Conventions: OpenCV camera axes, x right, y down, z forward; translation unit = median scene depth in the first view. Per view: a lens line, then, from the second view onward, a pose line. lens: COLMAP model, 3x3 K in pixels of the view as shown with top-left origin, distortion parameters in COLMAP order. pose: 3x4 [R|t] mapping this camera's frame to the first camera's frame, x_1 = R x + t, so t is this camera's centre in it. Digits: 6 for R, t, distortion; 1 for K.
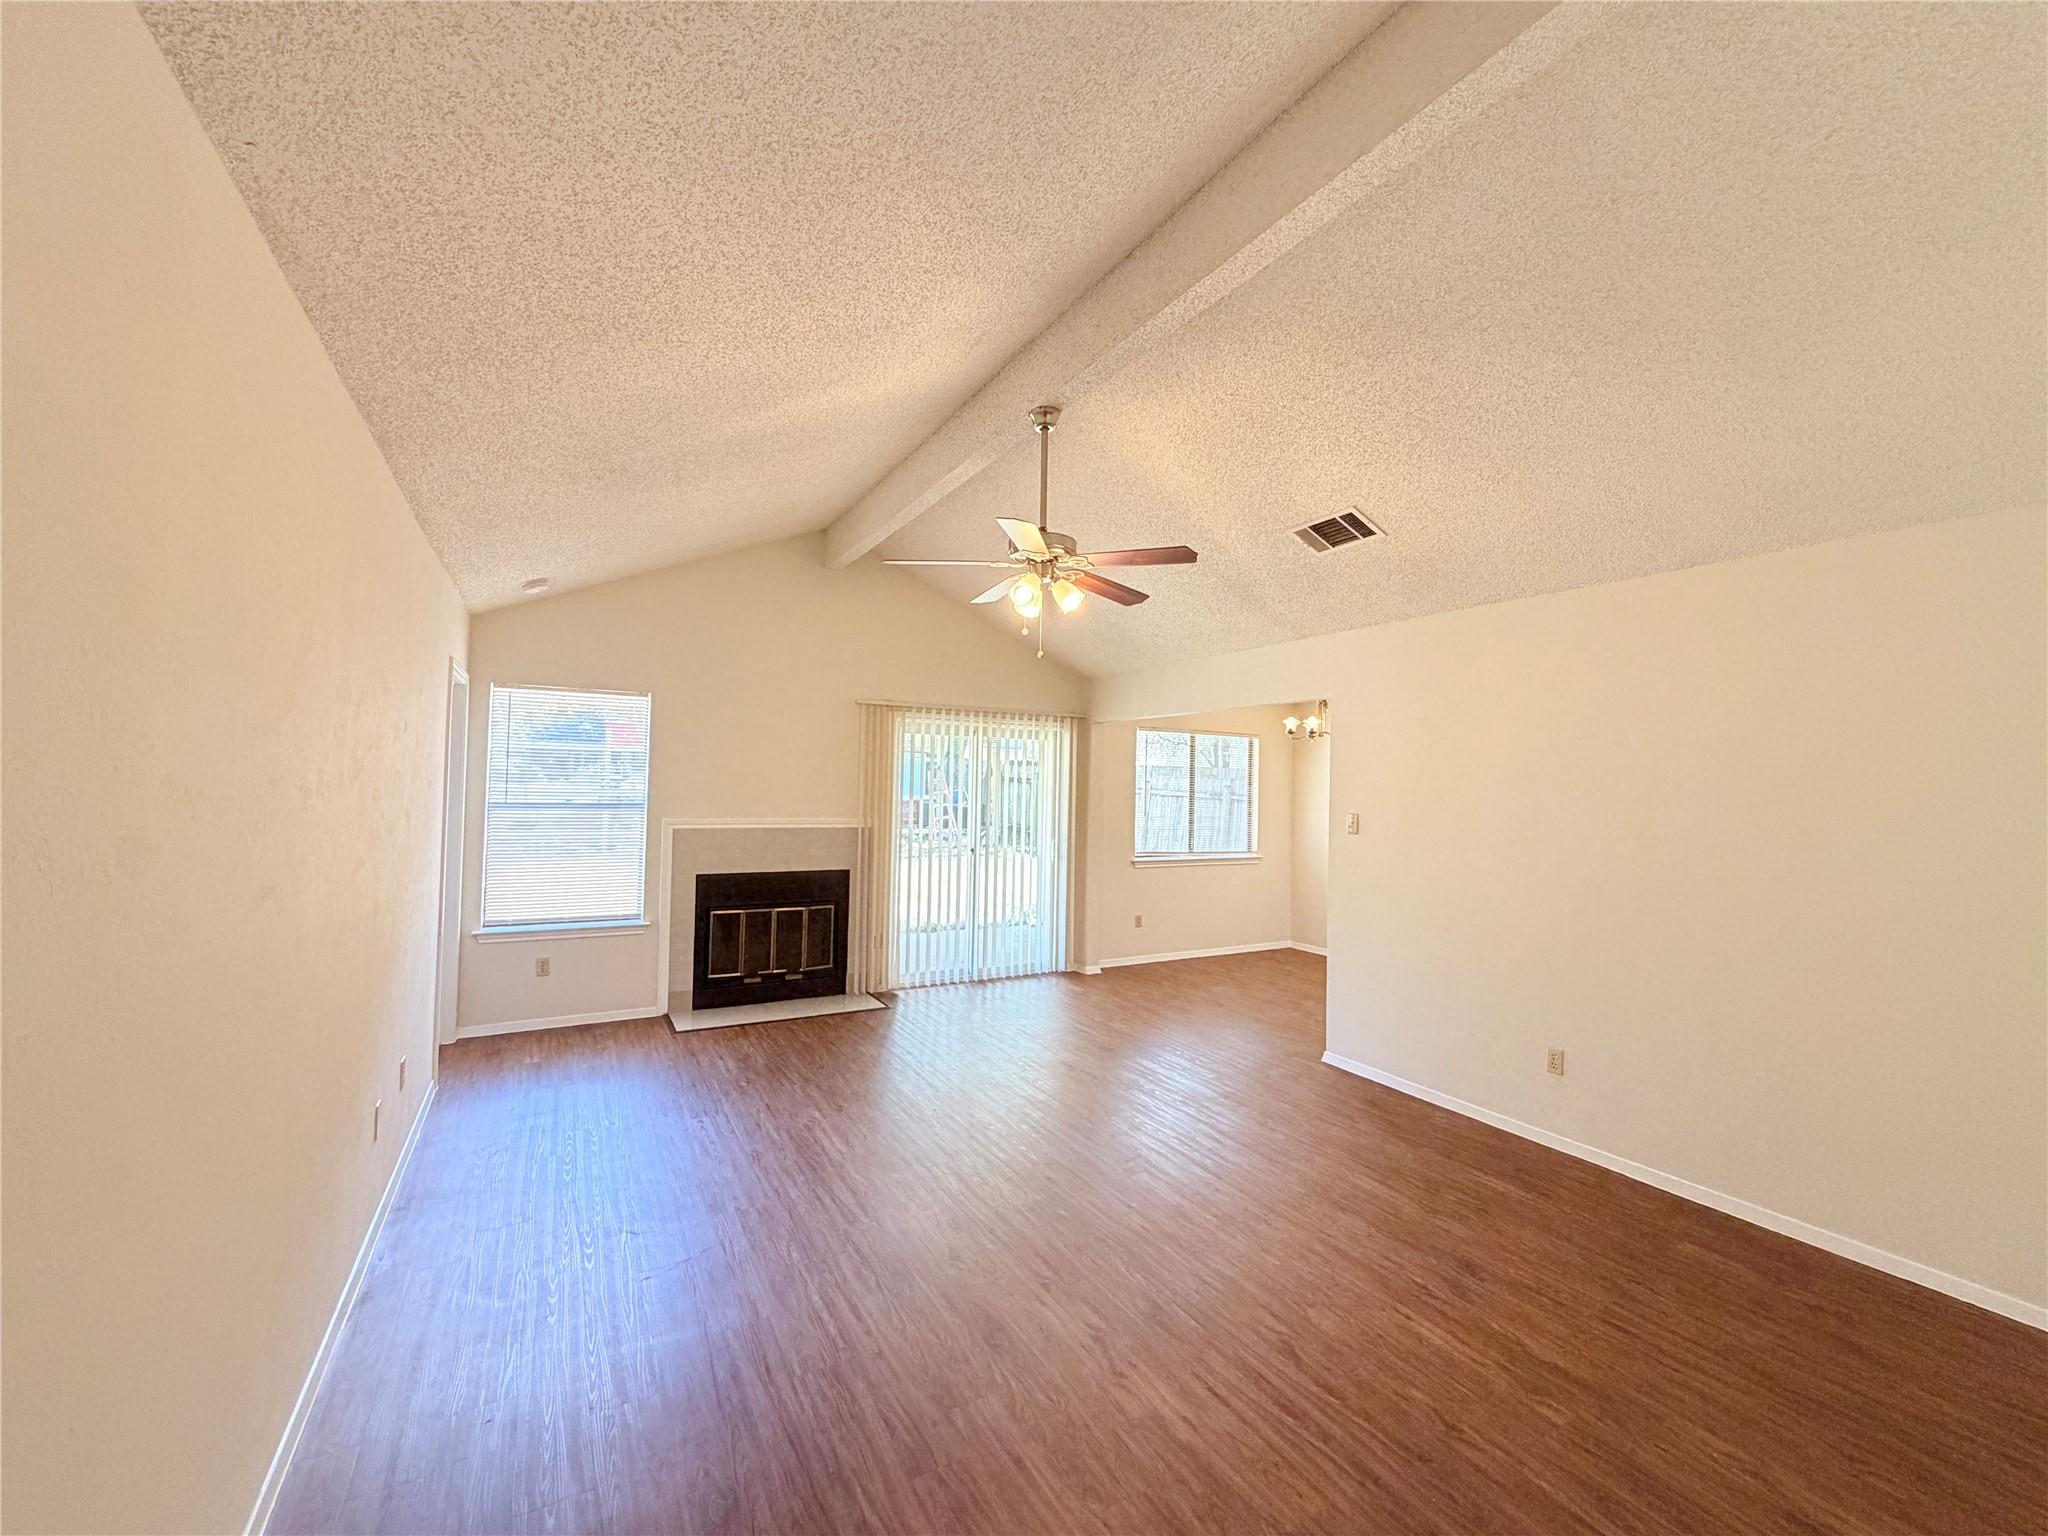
lens RADIAL K [[819.3, 0, 1021.8], [0, 819.3, 765.1], [0, 0, 1]] dist [-0.000666, 0.000270]
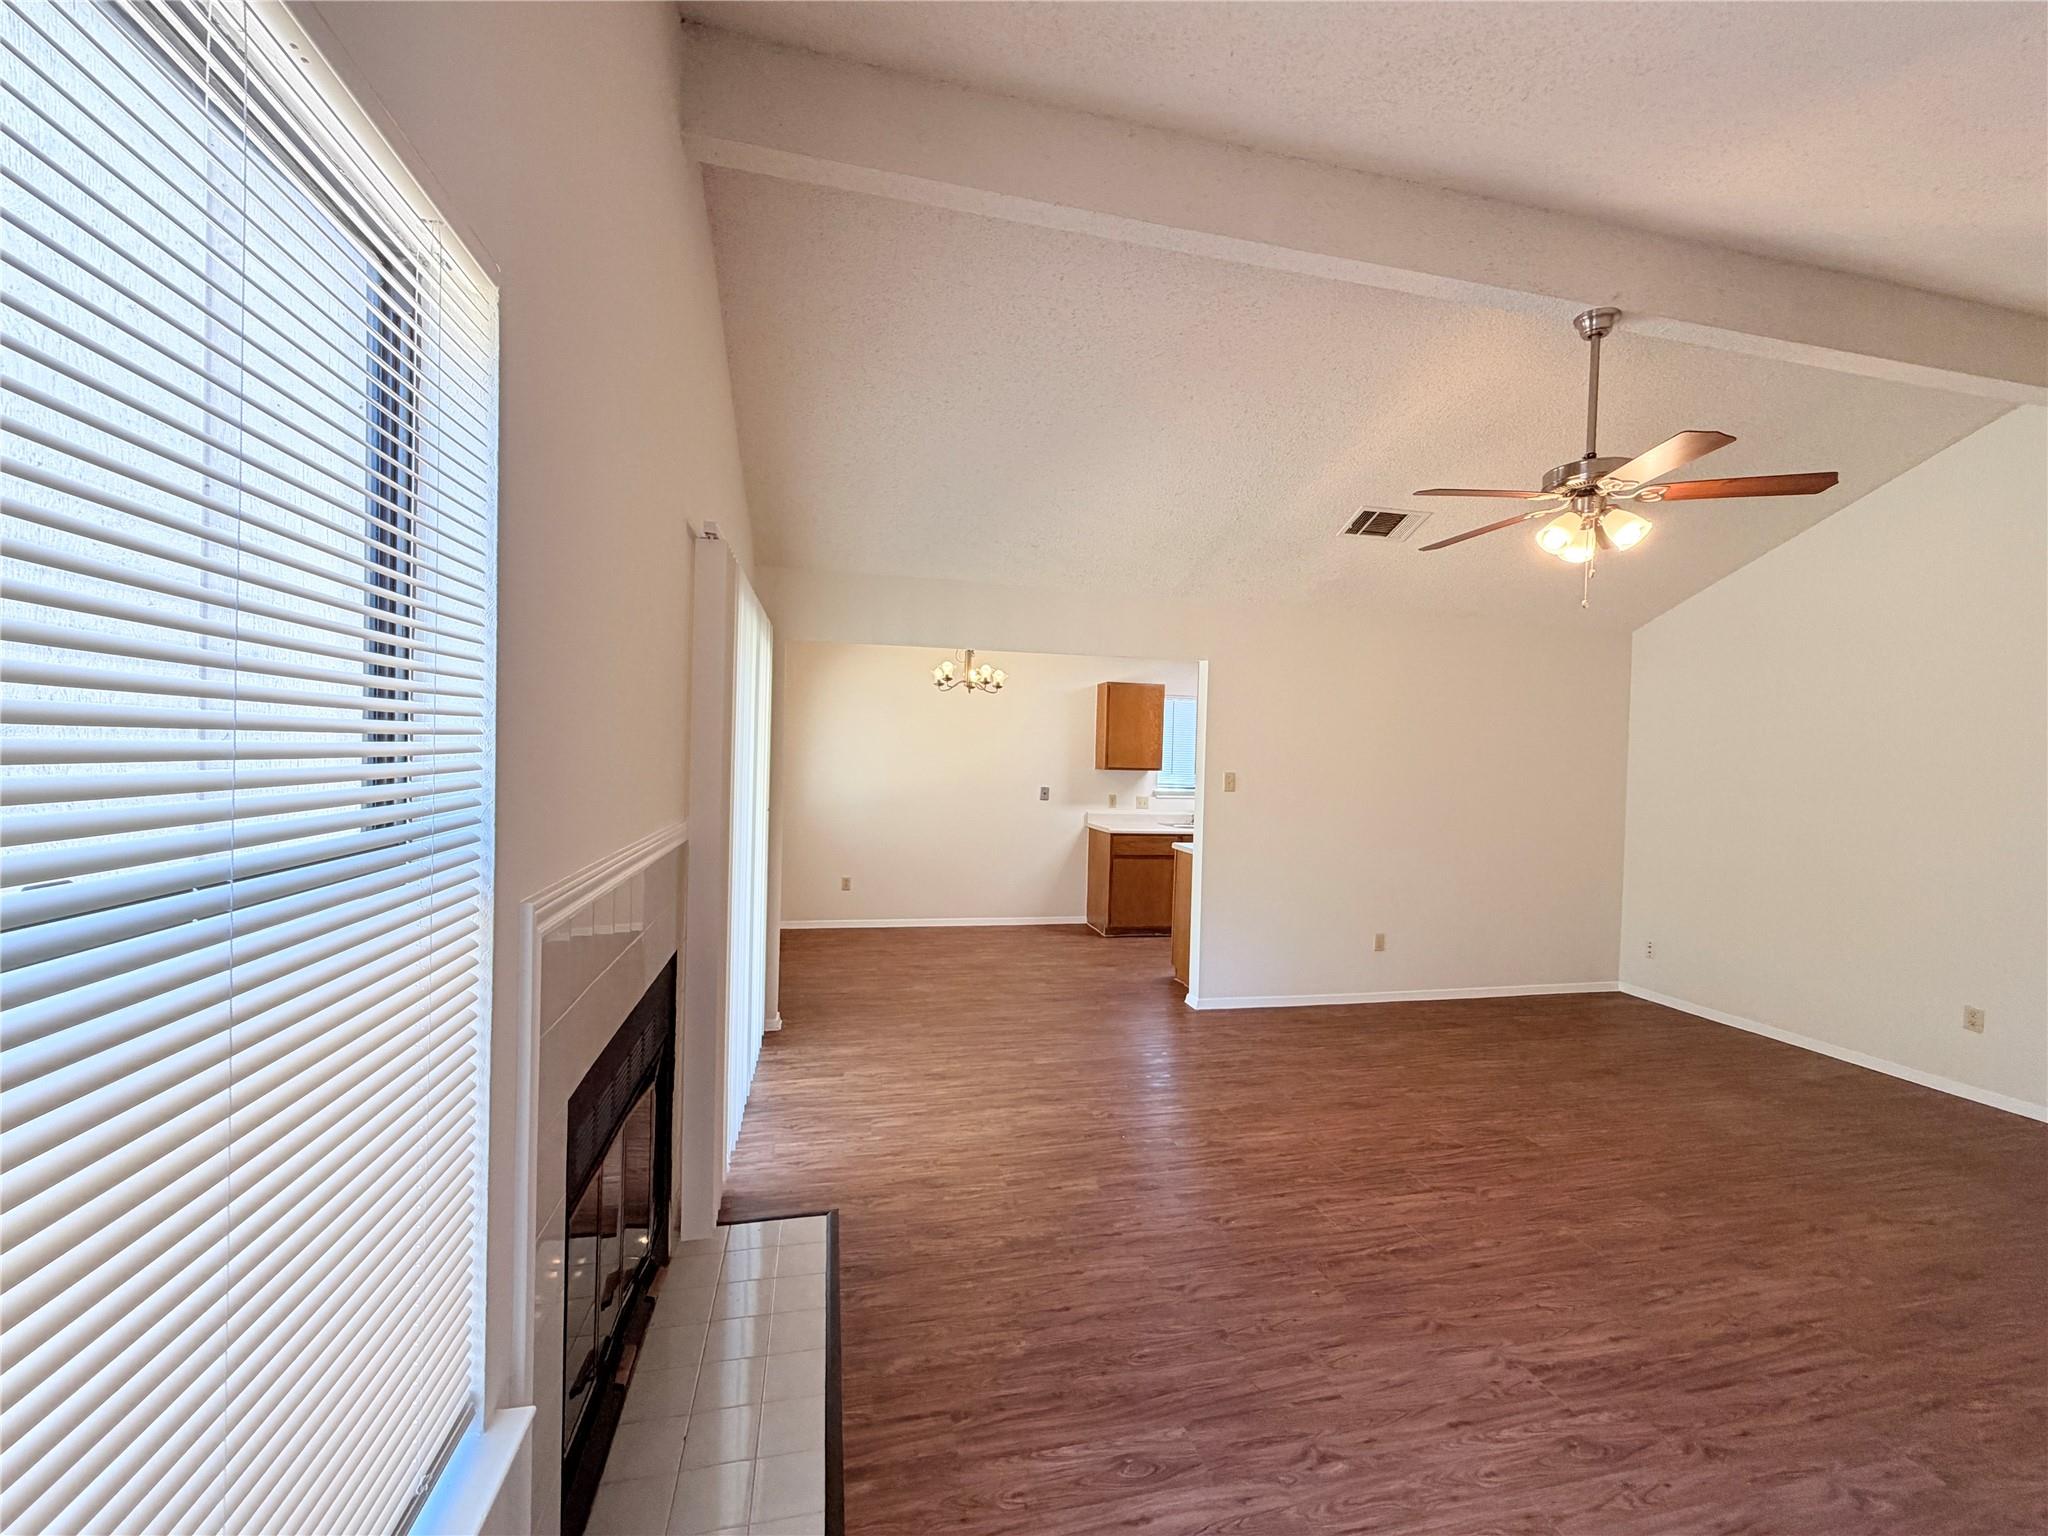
lens RADIAL K [[819.3, 0, 1020.2], [0, 819.3, 761.7], [0, 0, 1]] dist [-0.000666, 0.000270]
pose [[0.288337, -0.022455, 0.957266, -0.568229], [-0.046852, 0.998197, 0.037527, 0.014140], [-0.956382, -0.055670, 0.286765, 0.767723]]
